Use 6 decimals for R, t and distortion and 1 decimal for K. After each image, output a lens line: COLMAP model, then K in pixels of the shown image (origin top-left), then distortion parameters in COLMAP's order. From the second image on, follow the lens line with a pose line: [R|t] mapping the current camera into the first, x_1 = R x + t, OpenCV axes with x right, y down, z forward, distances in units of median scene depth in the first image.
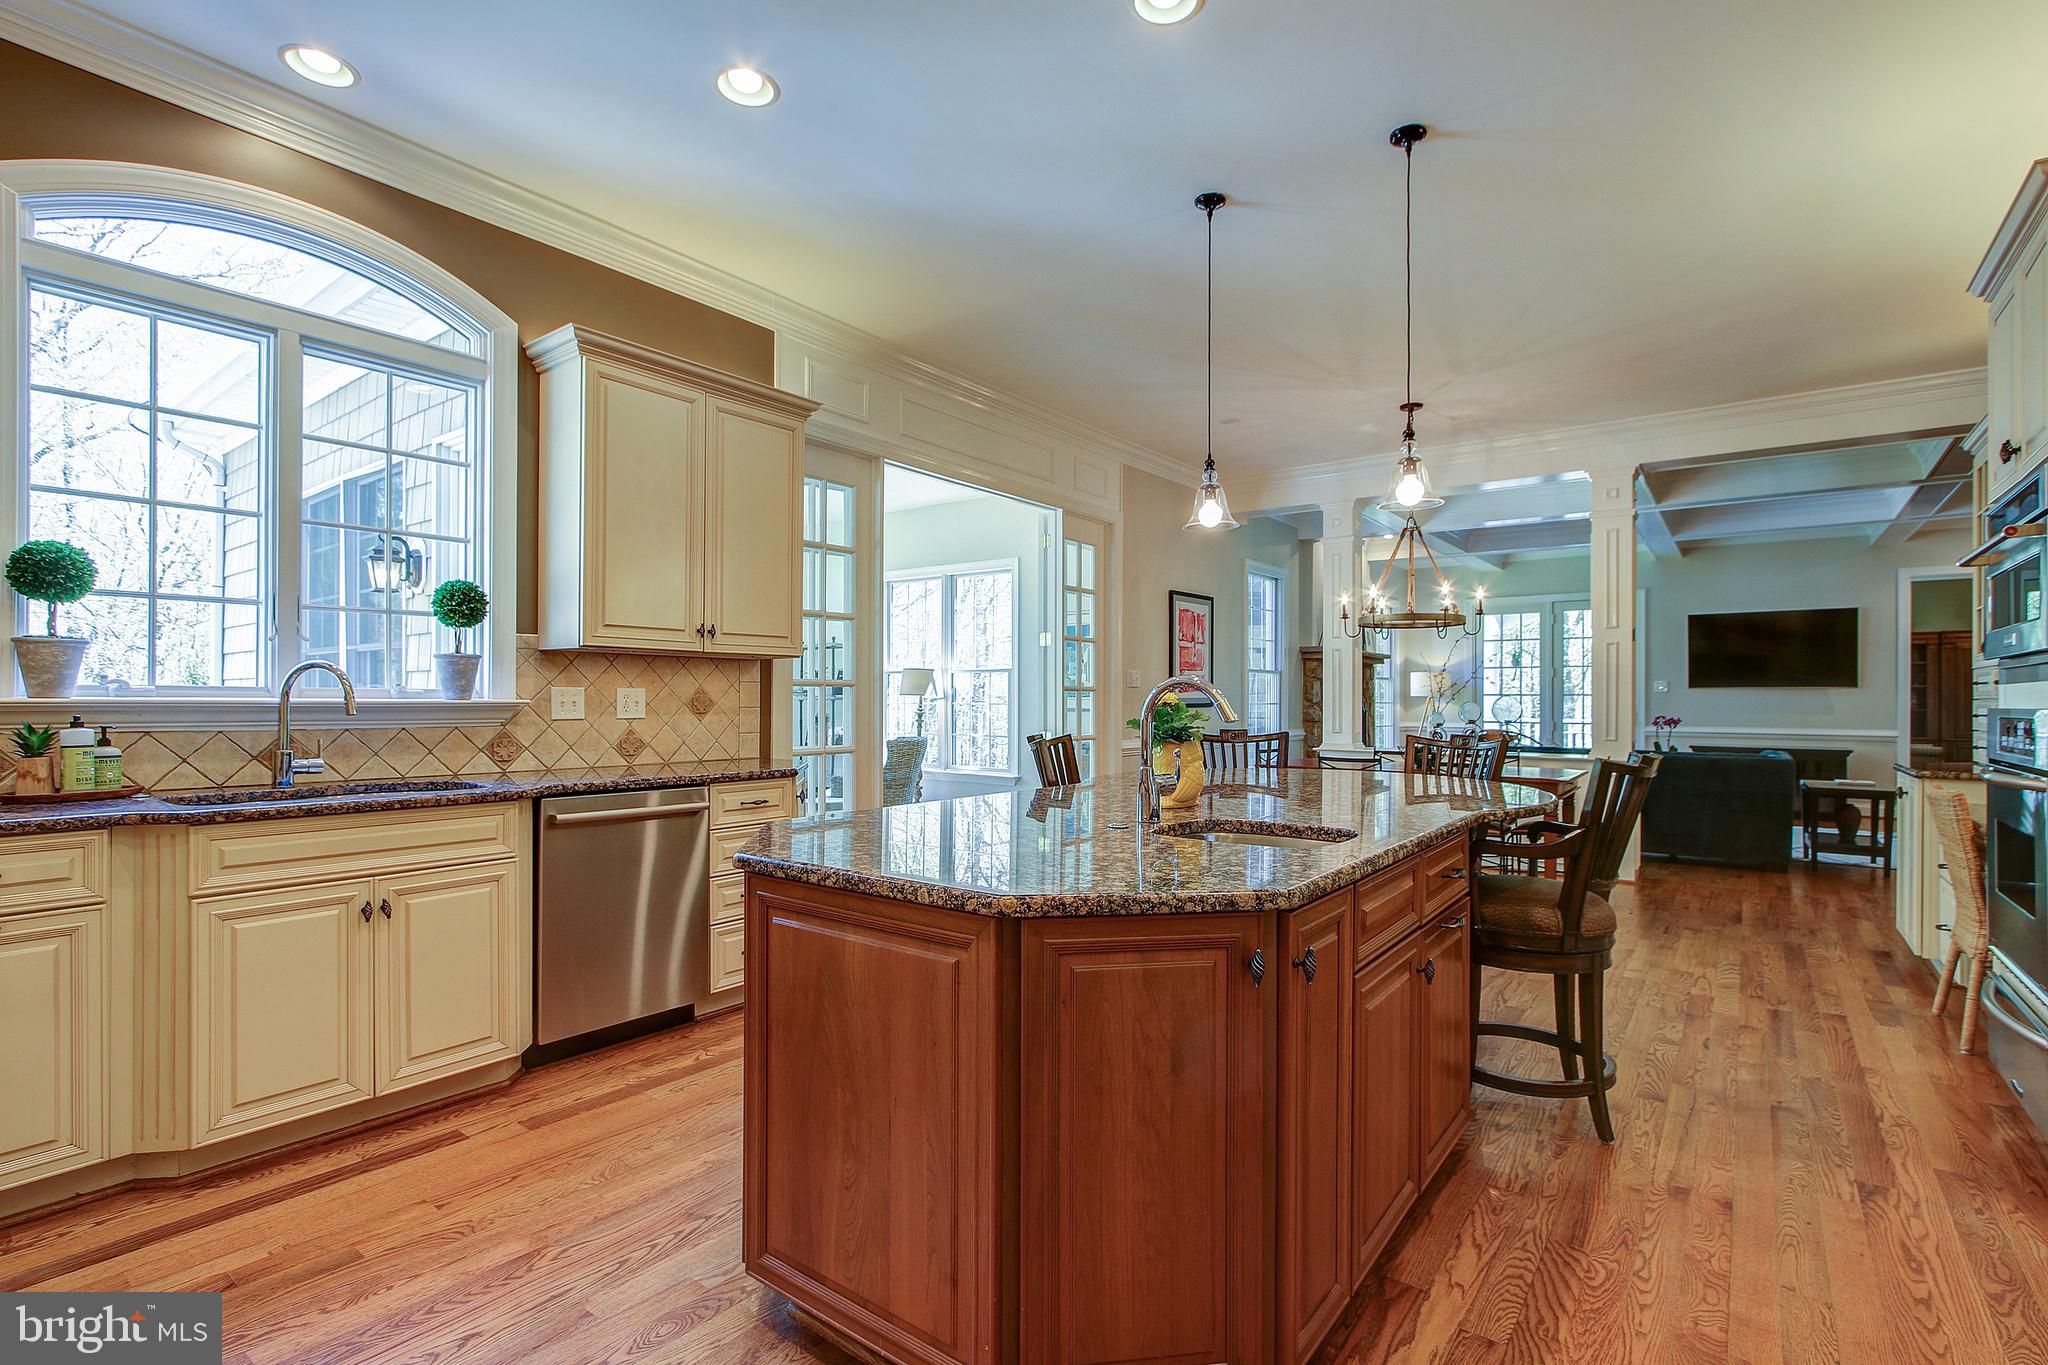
lens RADIAL K [[946.7, 0, 1036.3], [0, 946.7, 697.8], [0, 0, 1]] dist [-0.009529, 0.000071]
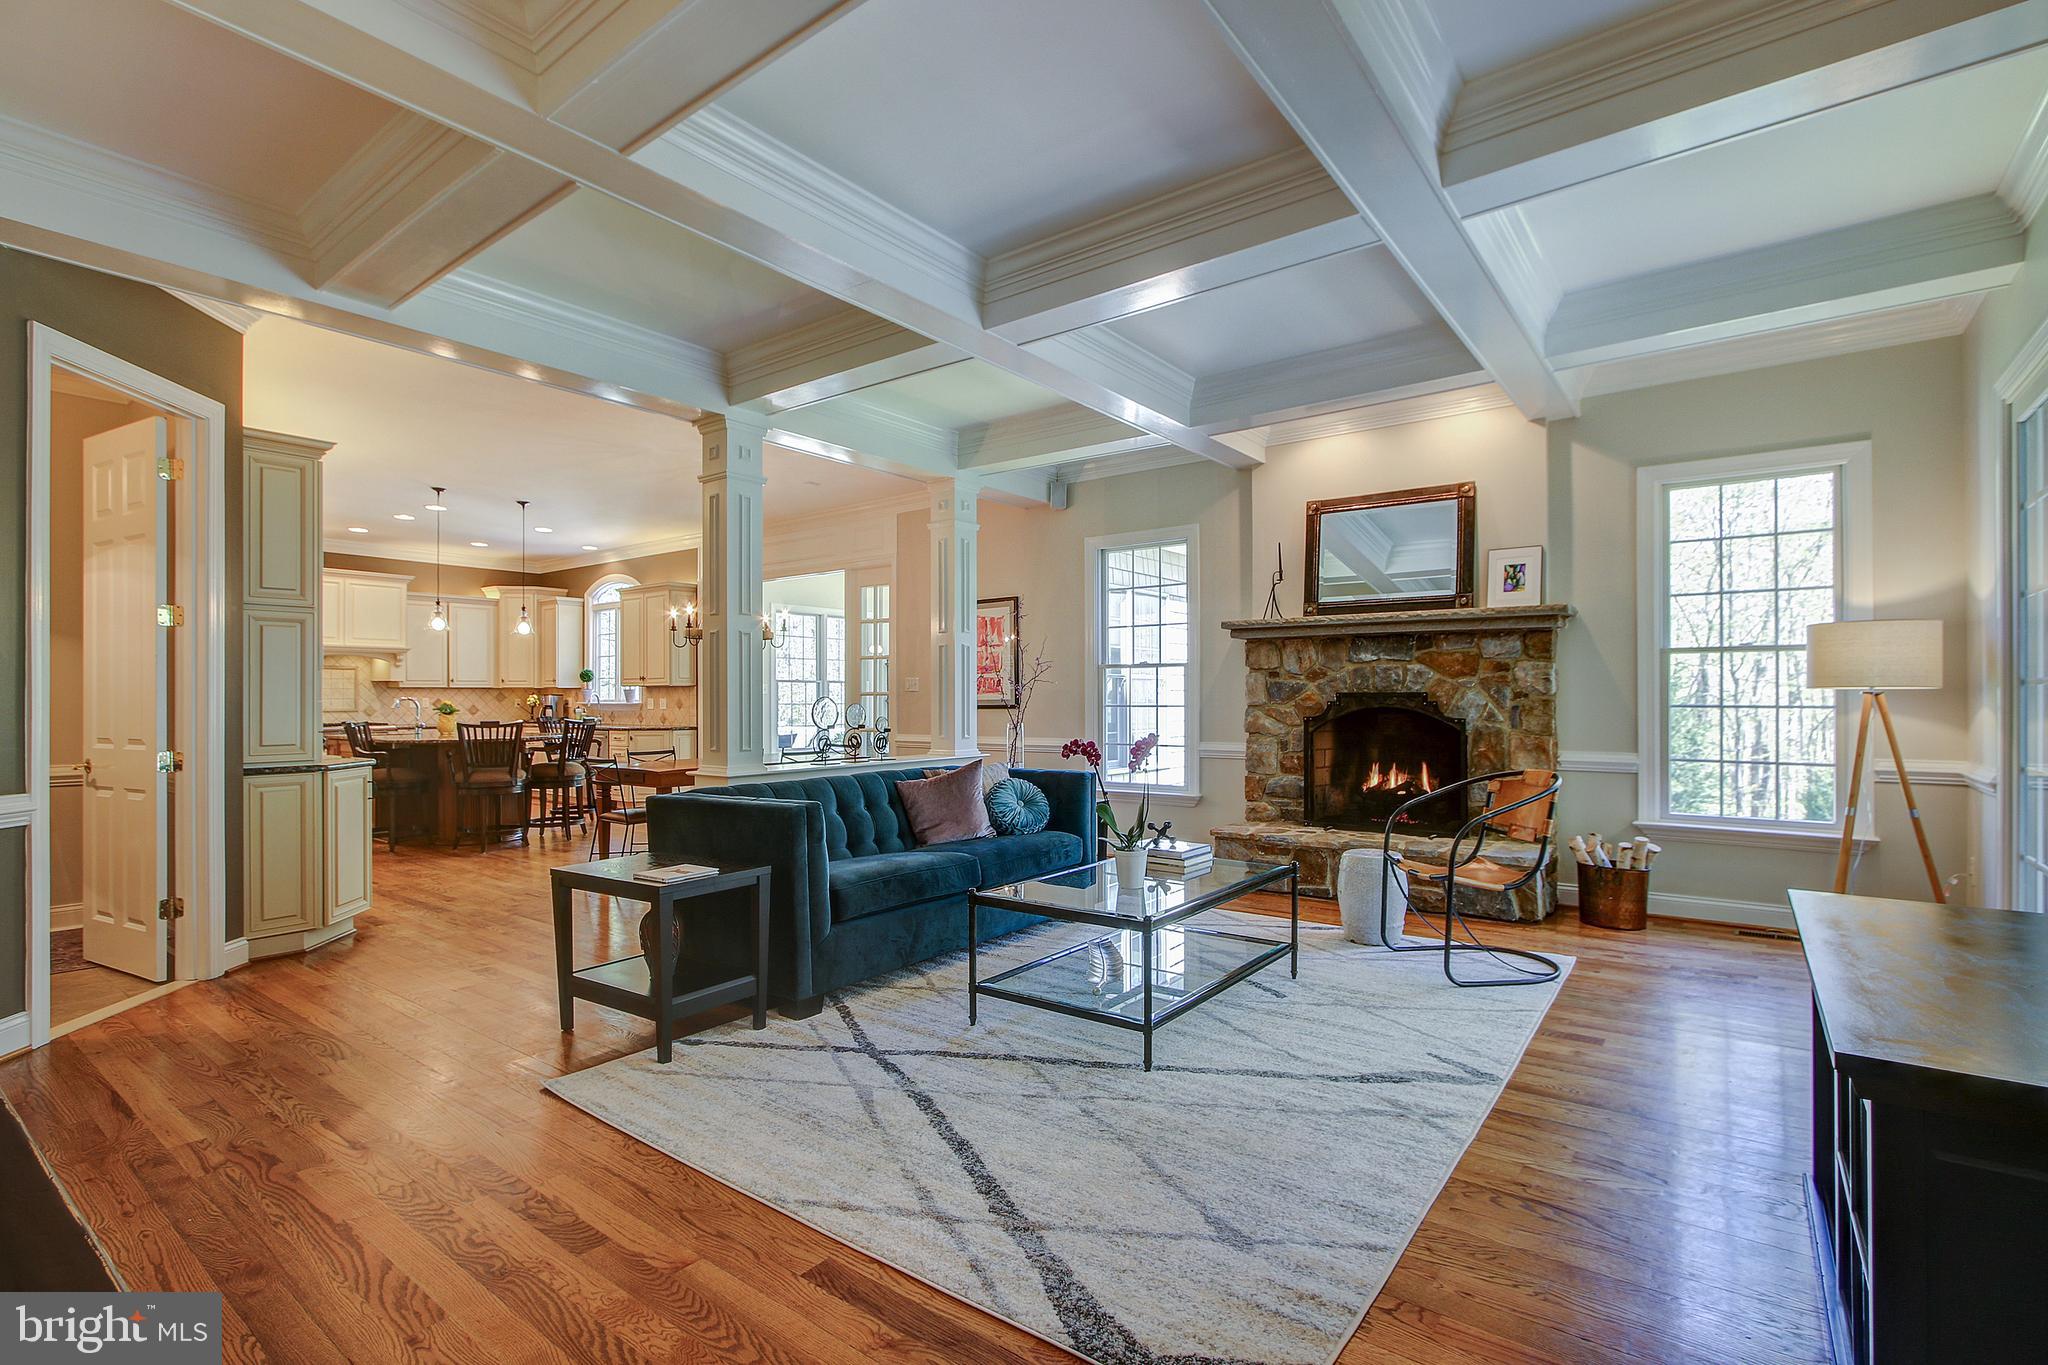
lens RADIAL K [[946.7, 0, 1036.3], [0, 946.7, 697.8], [0, 0, 1]] dist [-0.009529, 0.000071]
pose [[0.003661, -0.006115, -0.999975, 1.849593], [0.003124, 0.999976, -0.006103, 0.006361], [0.999988, -0.003102, 0.003680, 1.622538]]
